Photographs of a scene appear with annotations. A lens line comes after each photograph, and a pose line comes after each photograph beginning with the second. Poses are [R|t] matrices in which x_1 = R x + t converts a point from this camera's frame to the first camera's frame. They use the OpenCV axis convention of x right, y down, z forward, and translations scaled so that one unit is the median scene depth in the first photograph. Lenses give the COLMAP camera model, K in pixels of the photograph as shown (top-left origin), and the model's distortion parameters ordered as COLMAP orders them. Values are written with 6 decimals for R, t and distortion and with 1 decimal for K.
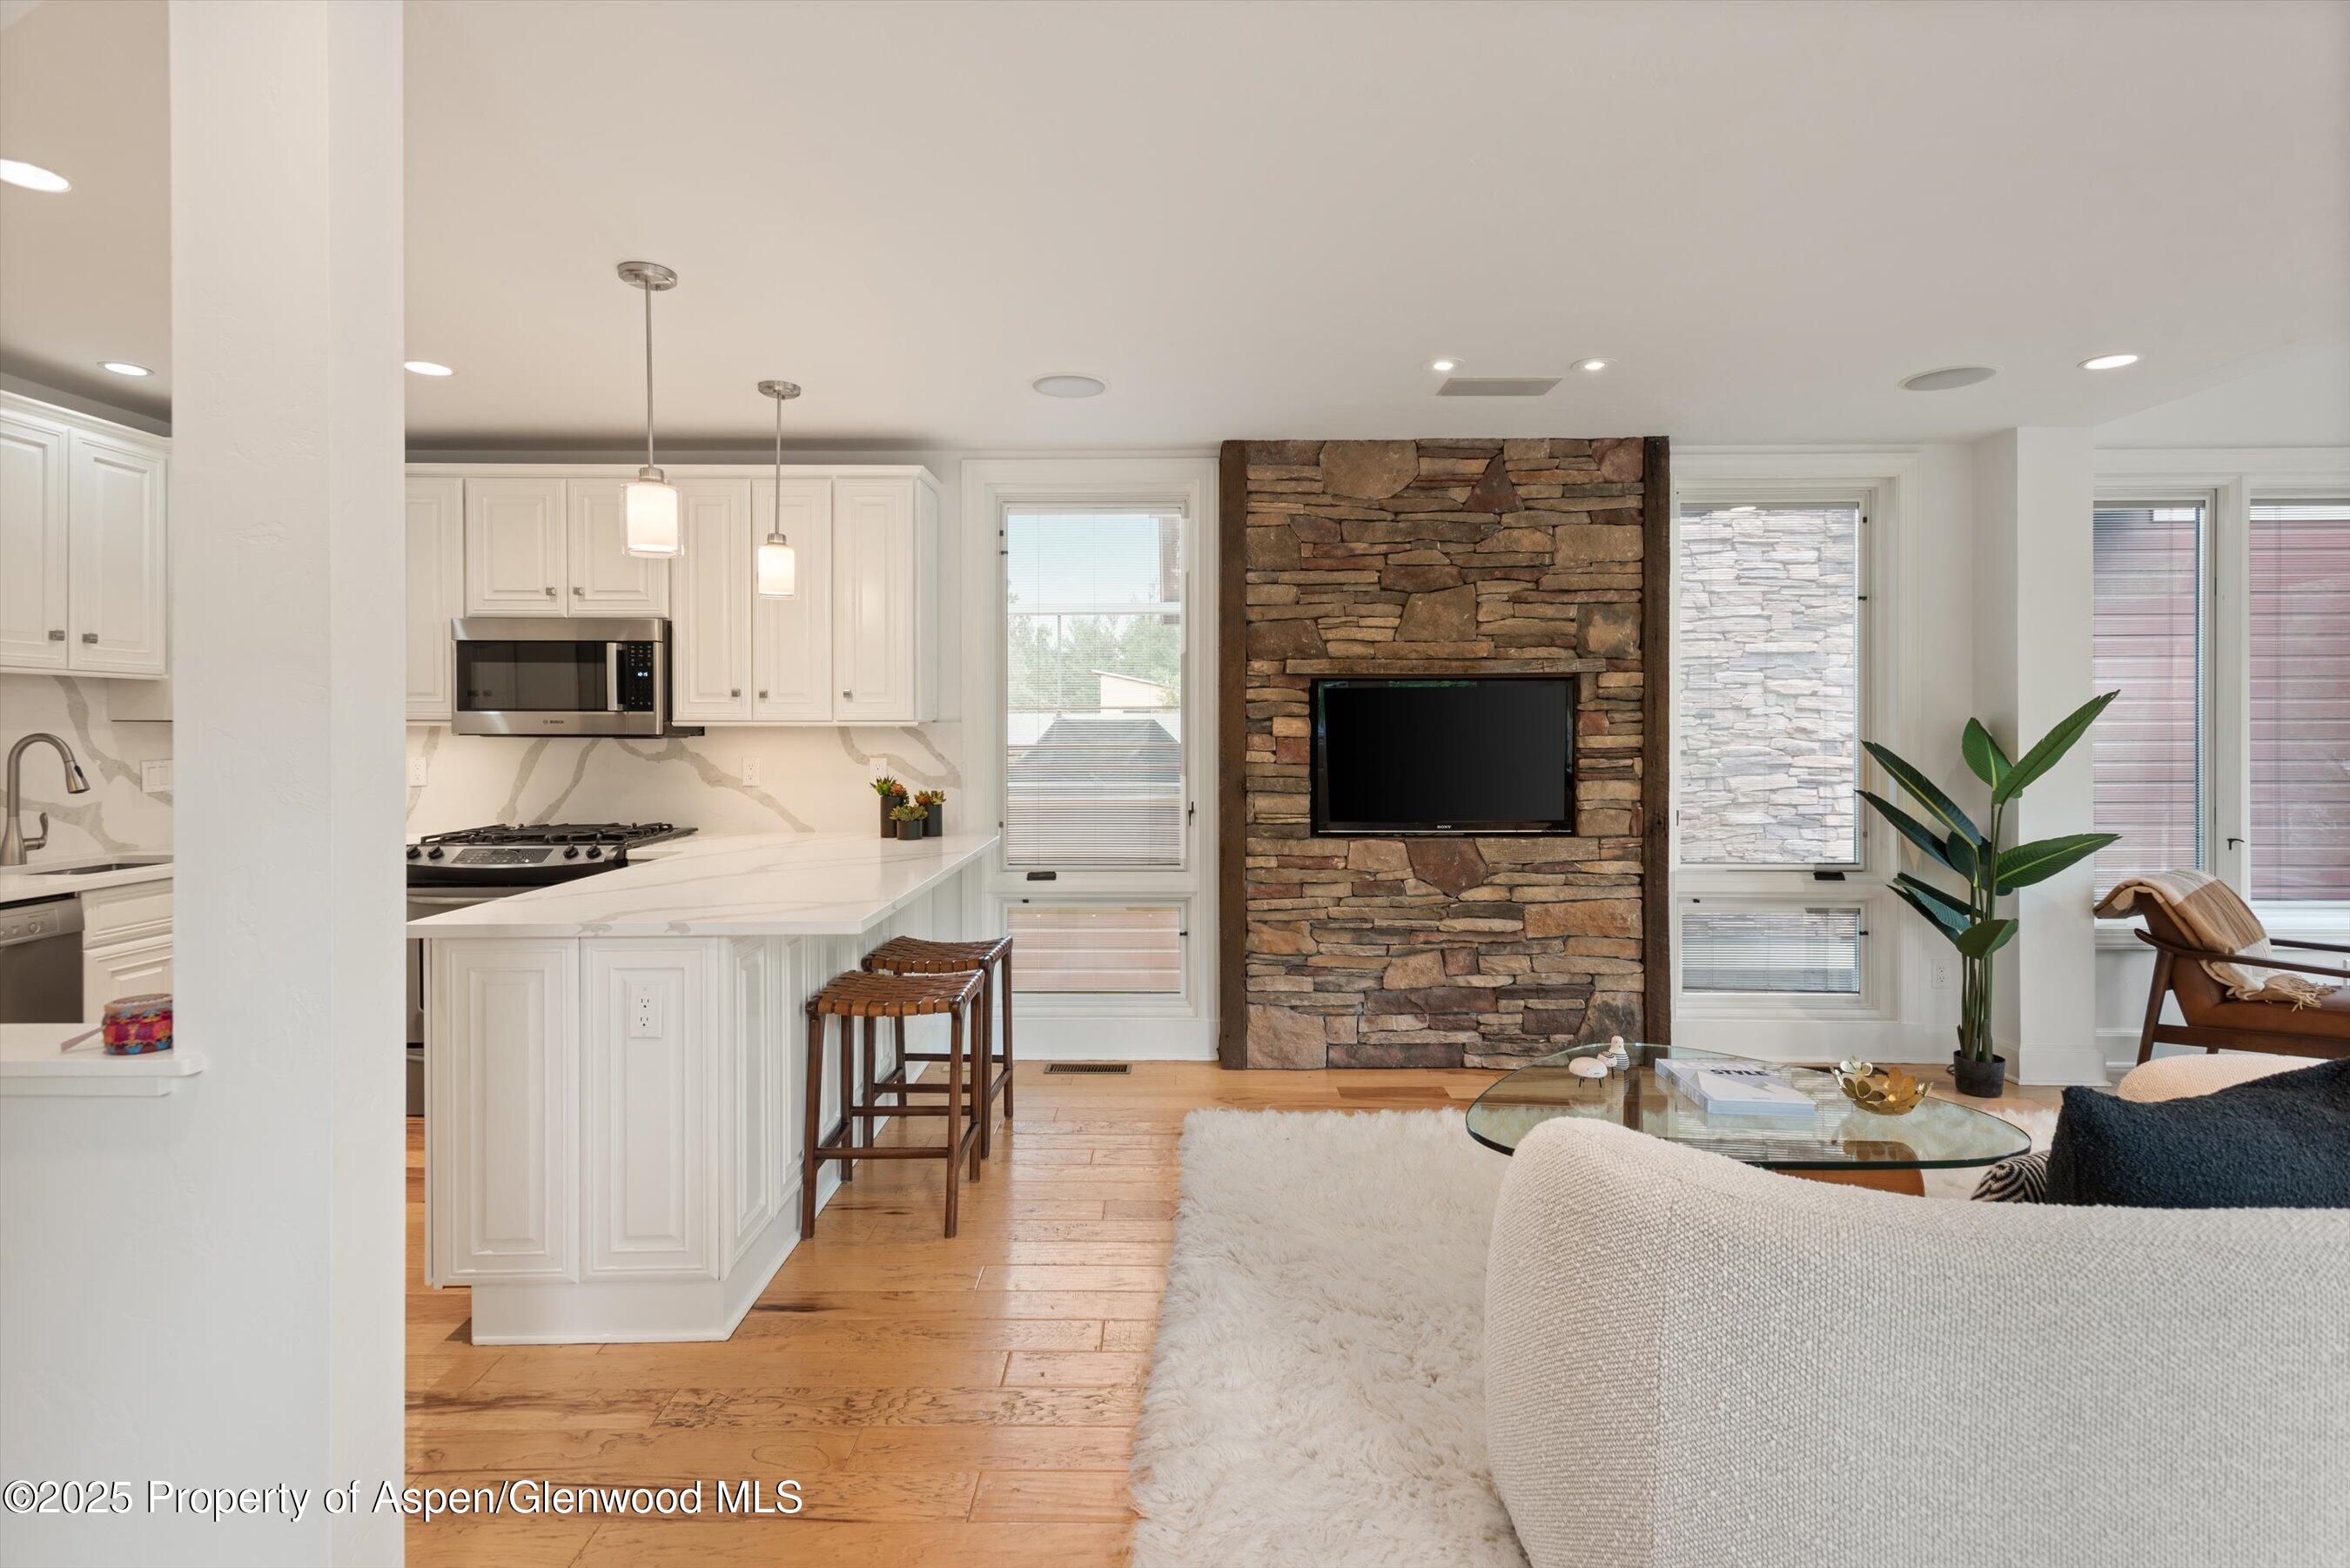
lens RADIAL K [[1103.4, 0, 1147.0], [0, 1103.4, 729.9], [0, 0, 1]] dist [0.018849, -0.006207]
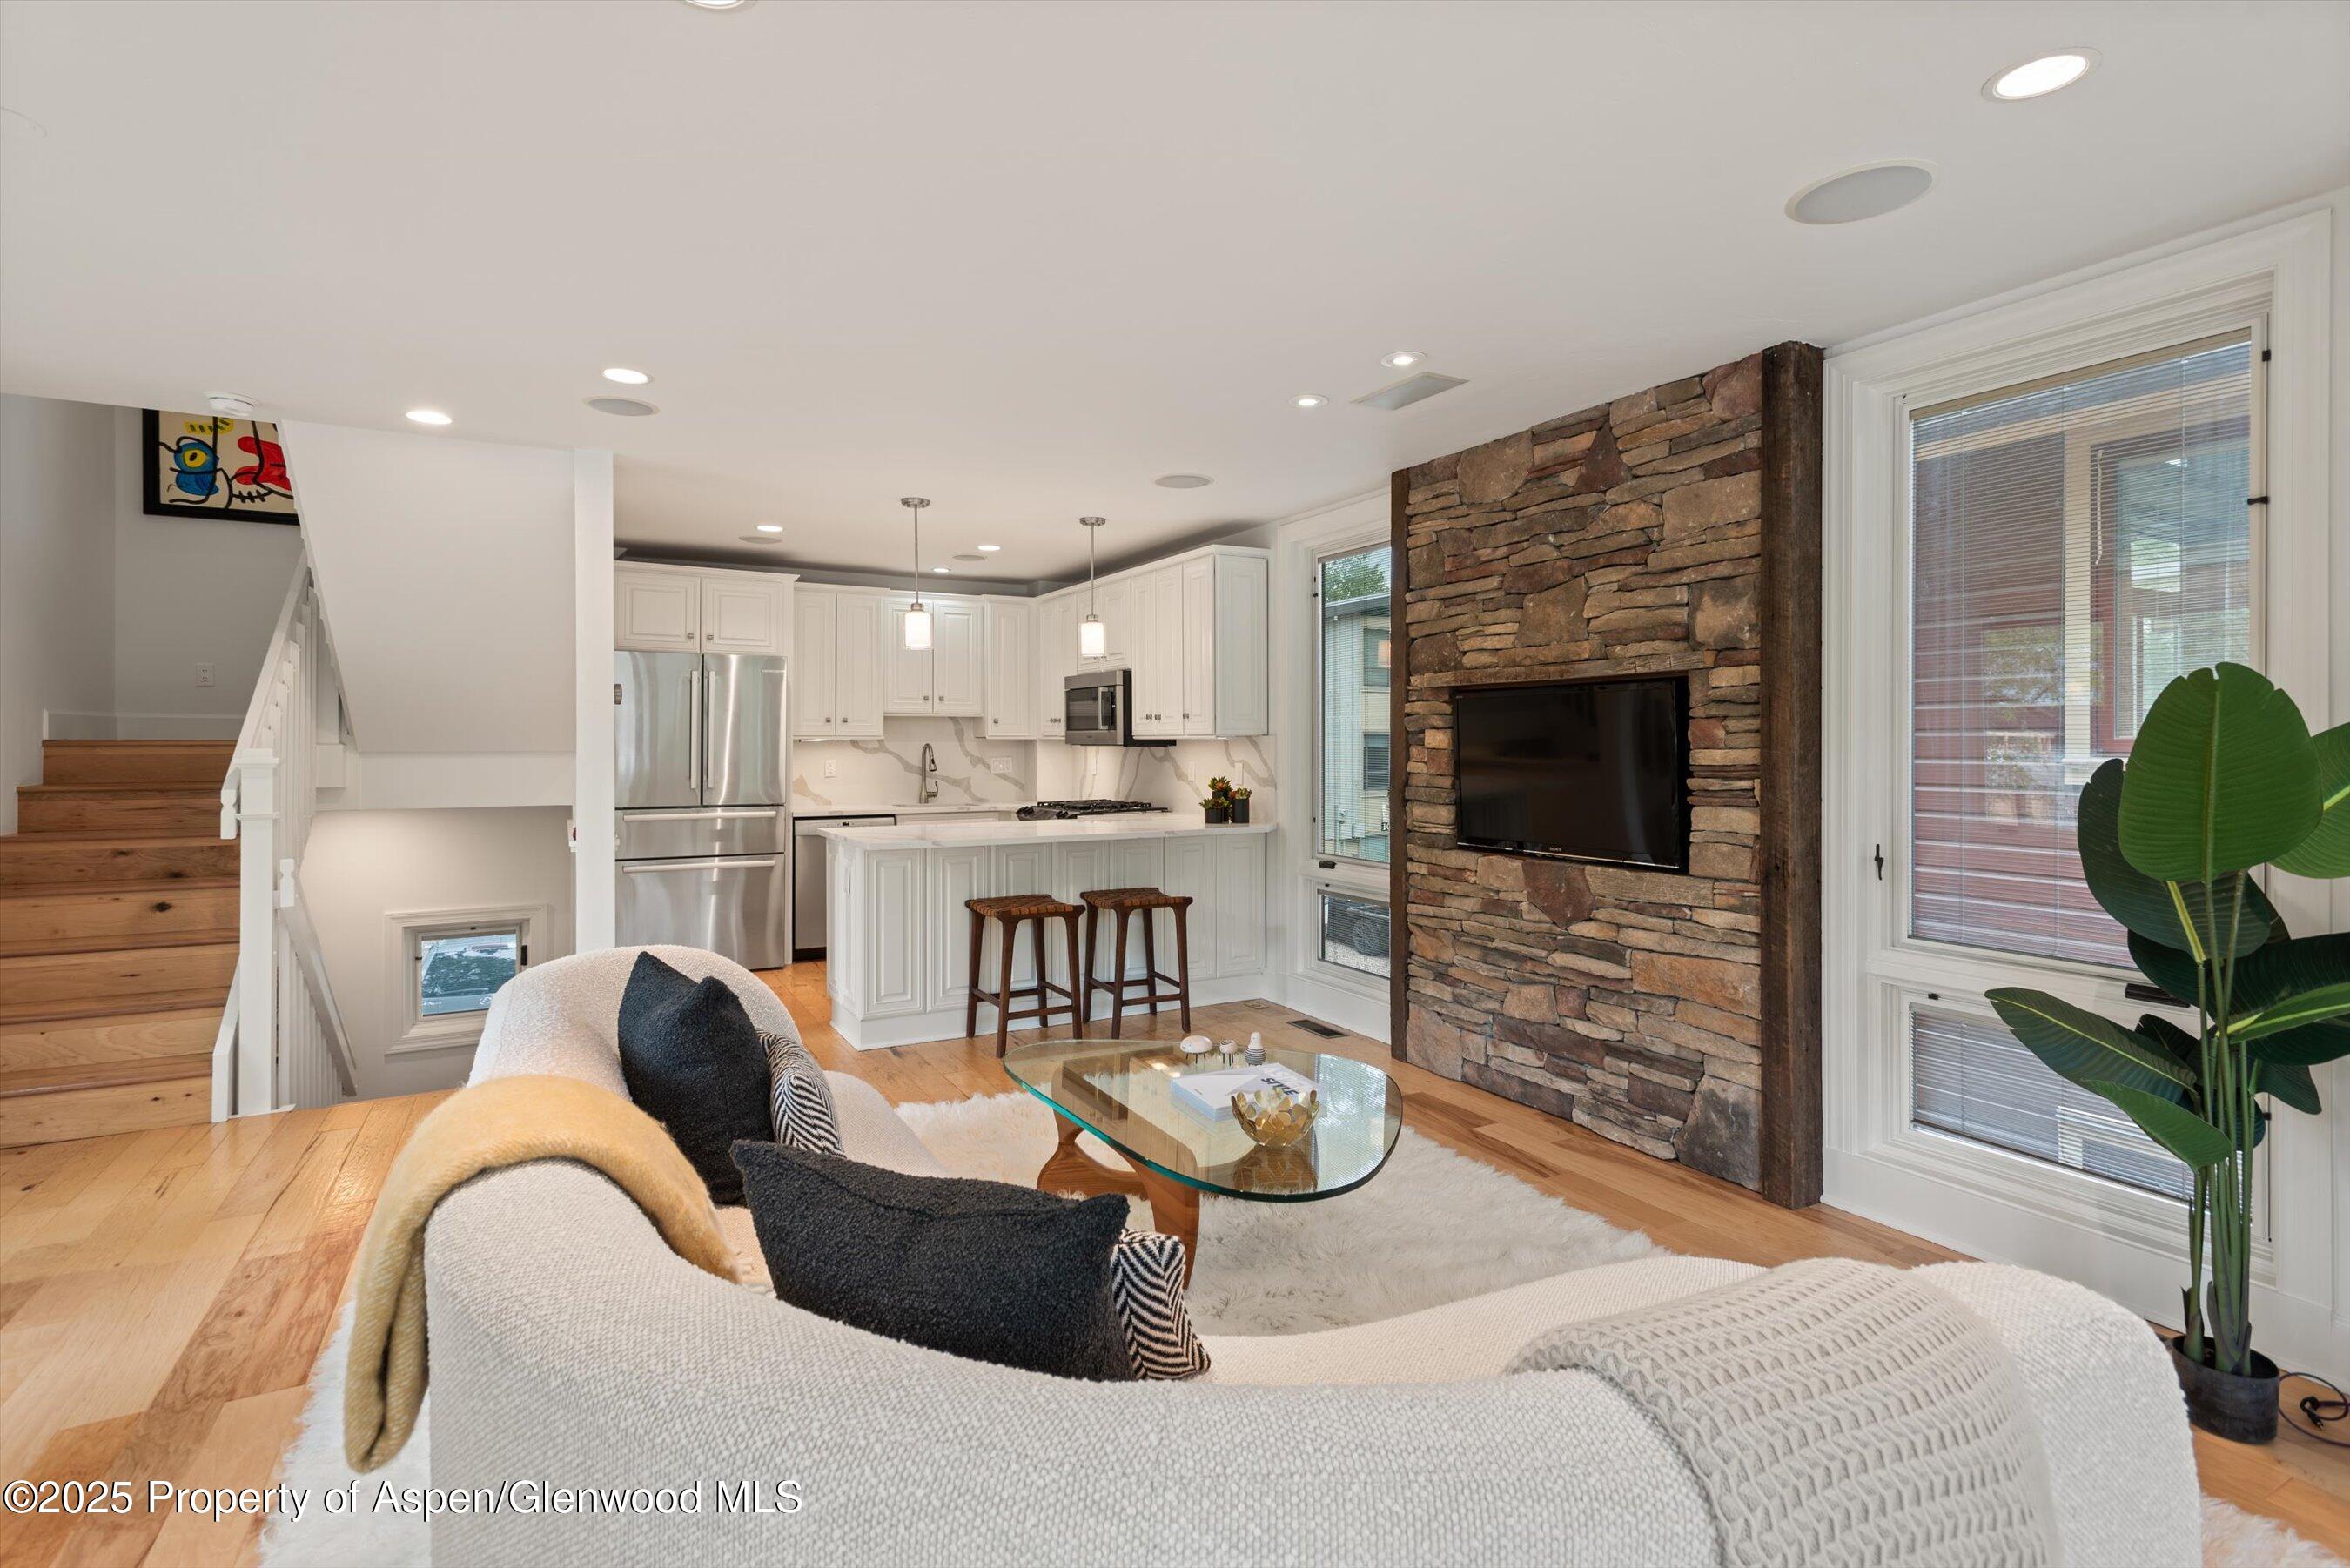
lens RADIAL K [[1103.4, 0, 1162.9], [0, 1103.4, 742.1], [0, 0, 1]] dist [0.018849, -0.006207]
pose [[0.499979, 0.000923, -0.866037, 0.893673], [0.000953, 0.999998, 0.001616, -0.001556], [0.866037, -0.001633, 0.499977, 0.271507]]
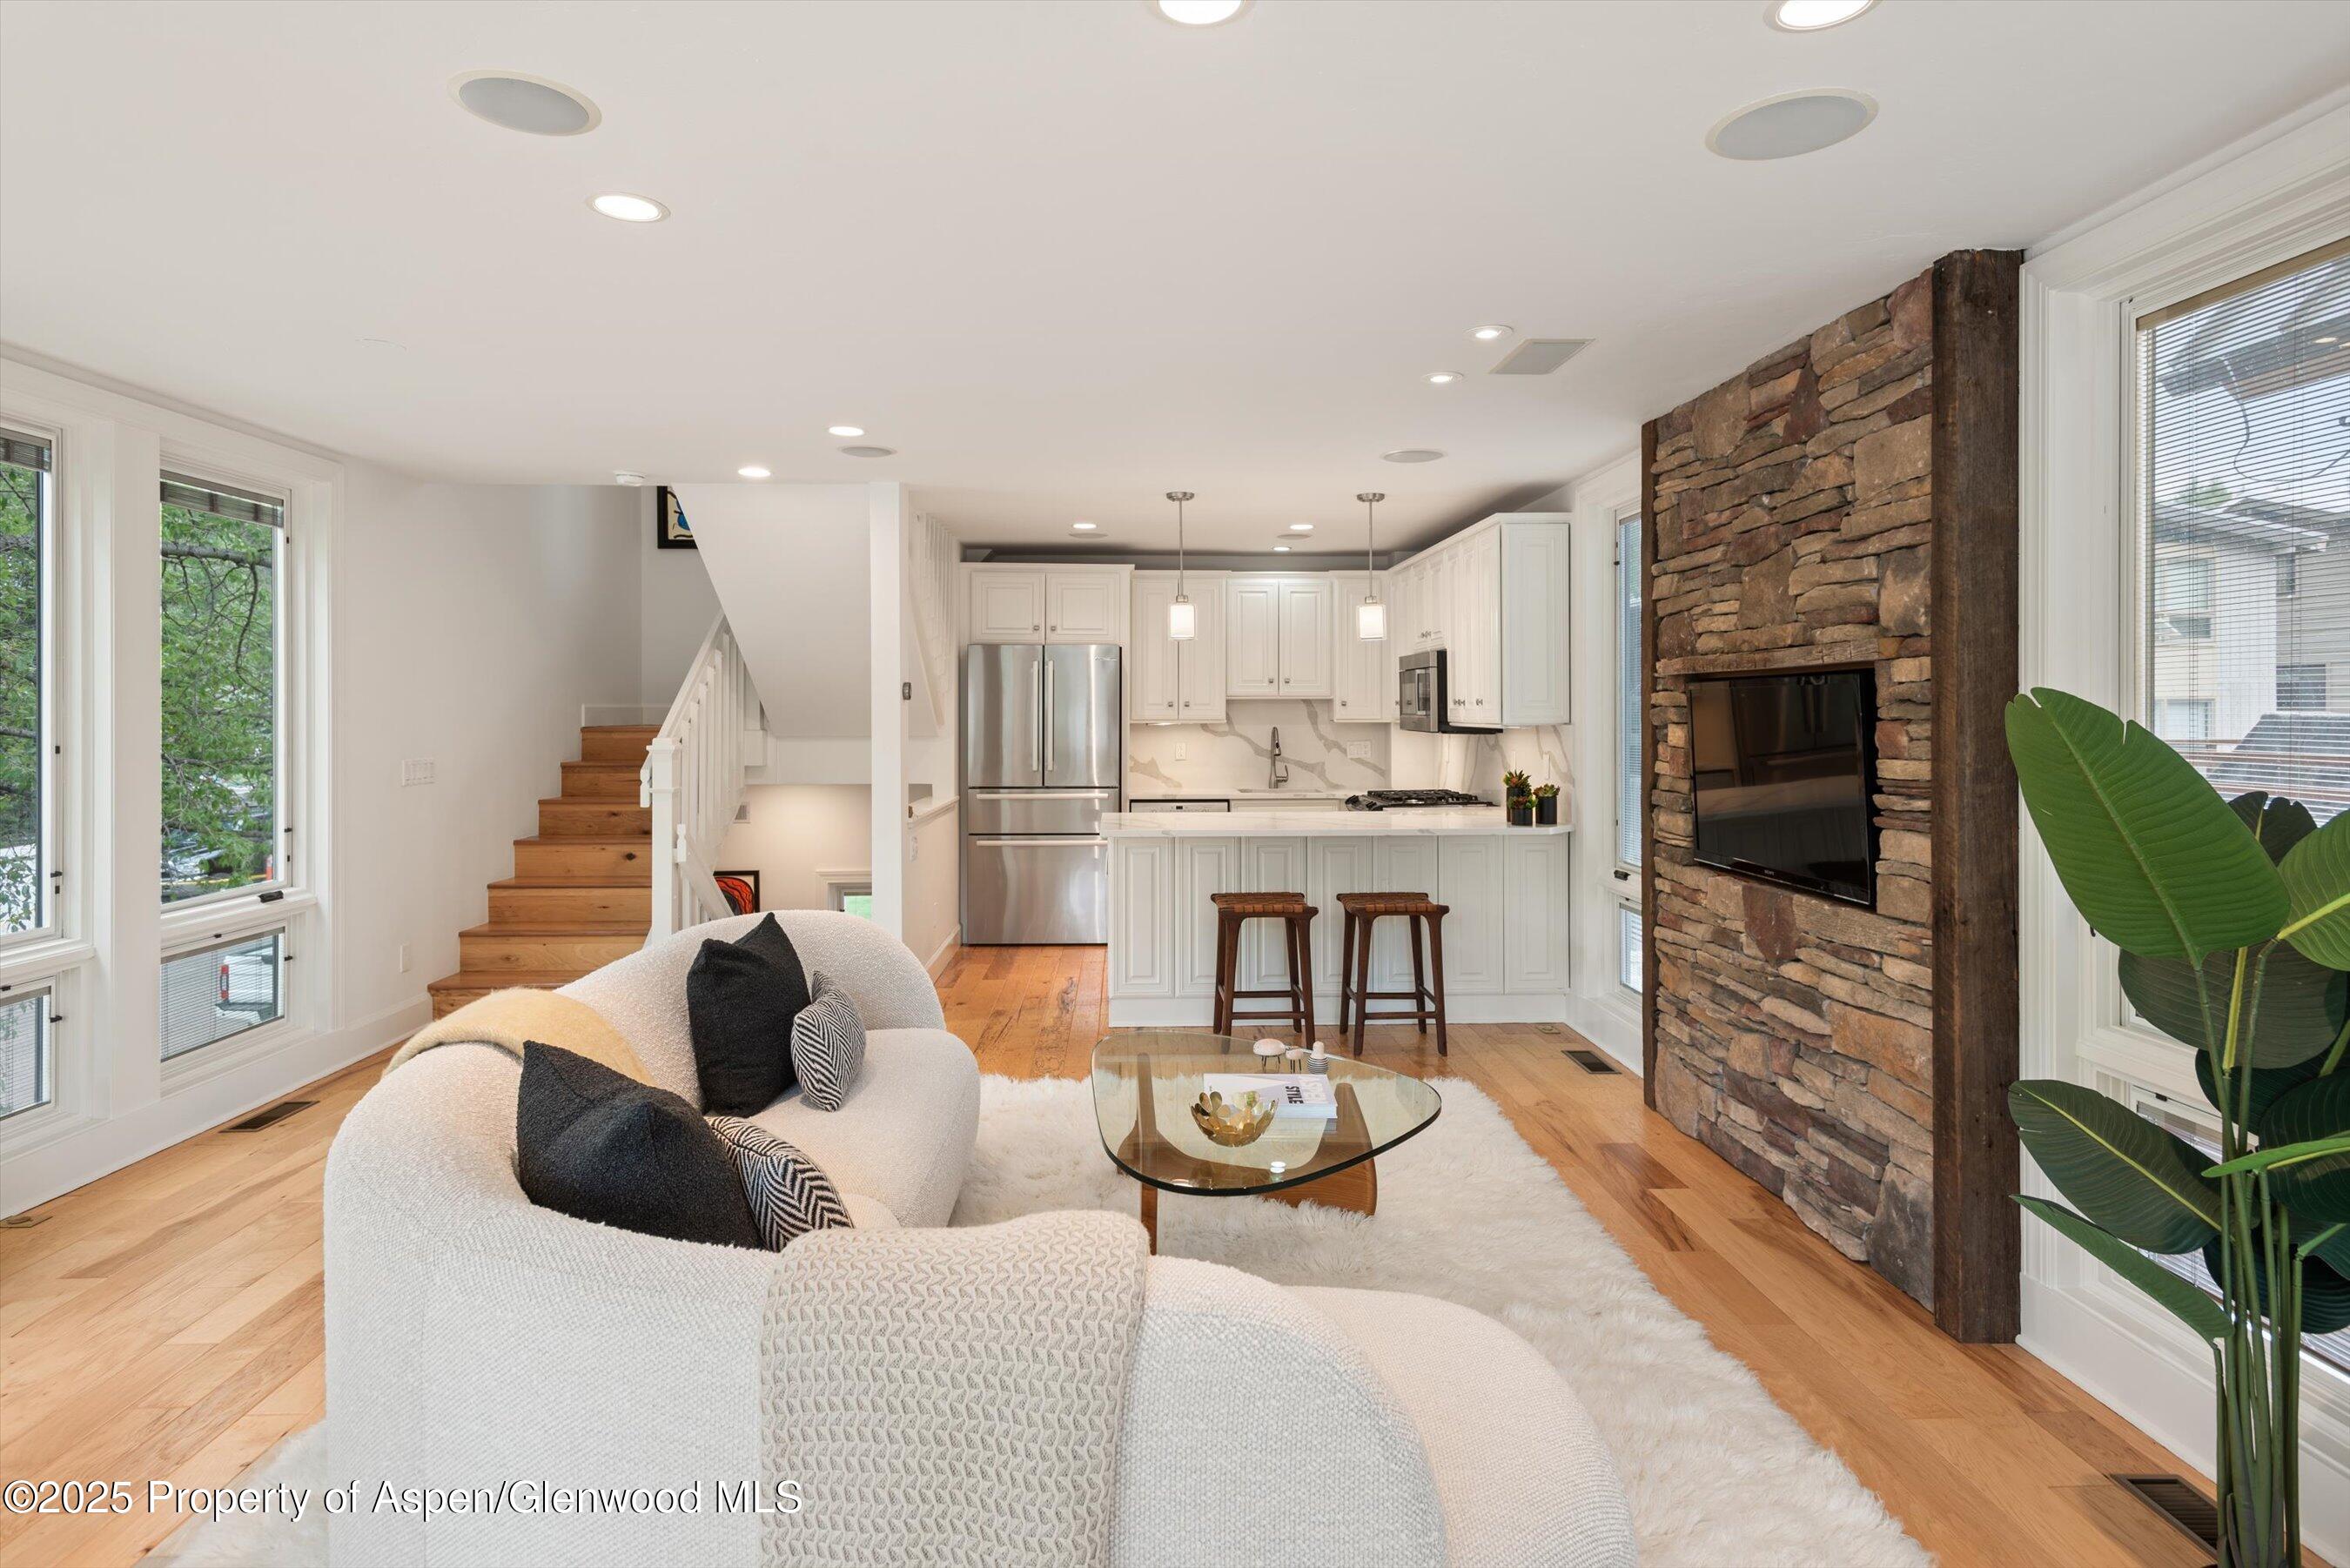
lens RADIAL K [[1249.6, 0, 1175.5], [0, 1249.6, 710.2], [0, 0, 1]] dist [0.018898, -0.007299]
pose [[0.068558, 0.001035, -0.997647, 1.096339], [0.003564, 0.999993, 0.001283, -0.025435], [0.997641, -0.003644, 0.068553, 0.540424]]
